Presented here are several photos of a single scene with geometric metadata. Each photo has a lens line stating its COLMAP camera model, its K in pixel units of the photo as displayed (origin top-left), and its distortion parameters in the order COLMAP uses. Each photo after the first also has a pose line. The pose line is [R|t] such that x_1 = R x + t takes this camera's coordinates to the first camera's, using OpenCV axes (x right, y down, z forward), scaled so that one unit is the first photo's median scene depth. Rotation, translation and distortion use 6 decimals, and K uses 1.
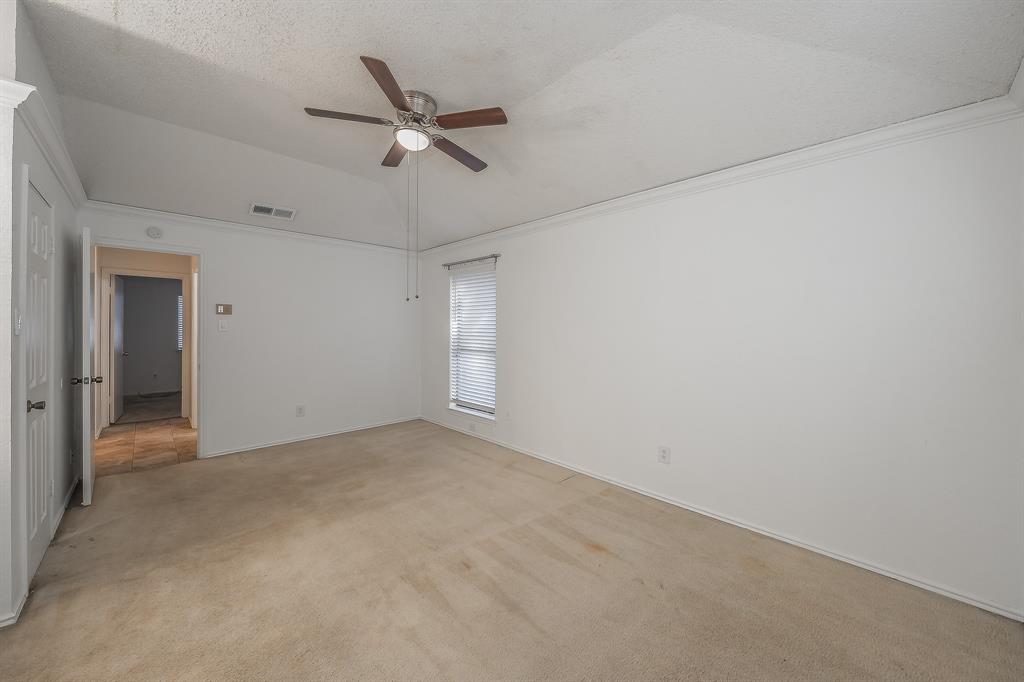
lens RADIAL K [[378.7, 0, 506.7], [0, 378.7, 328.5], [0, 0, 1]] dist [-0.009581, 0.001619]
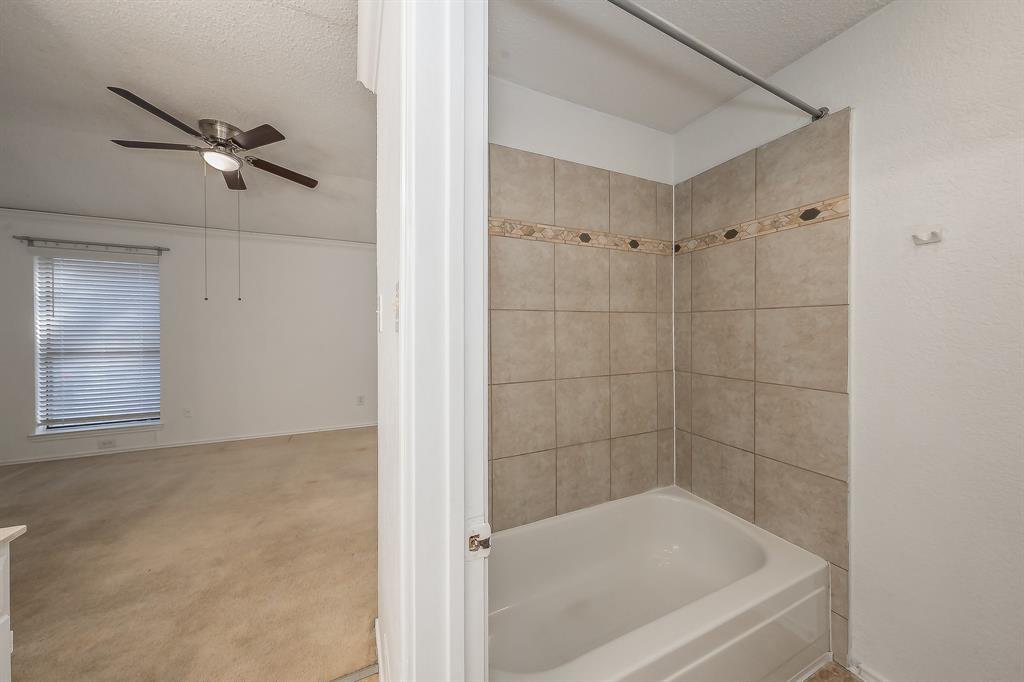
lens RADIAL K [[352.3, 0, 502.4], [0, 352.3, 333.0], [0, 0, 1]] dist [-0.002412, 0.000322]
pose [[0.348971, -0.017406, 0.936972, -0.695363], [-0.001520, 0.999816, 0.019140, -0.001955], [-0.937132, -0.008104, 0.348881, -0.127912]]
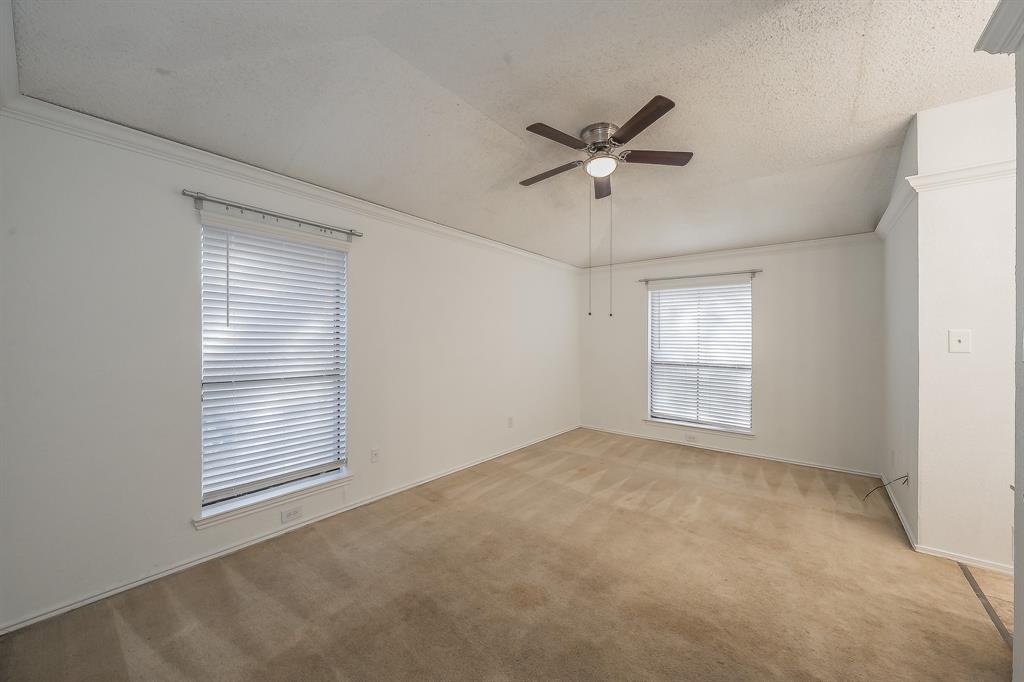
lens RADIAL K [[378.7, 0, 510.8], [0, 378.7, 337.7], [0, 0, 1]] dist [-0.009581, 0.001619]
pose [[-0.128348, -0.007062, 0.991704, -0.940942], [-0.012166, 0.999911, 0.005546, -0.015220], [-0.991655, -0.011353, -0.128422, 1.020626]]
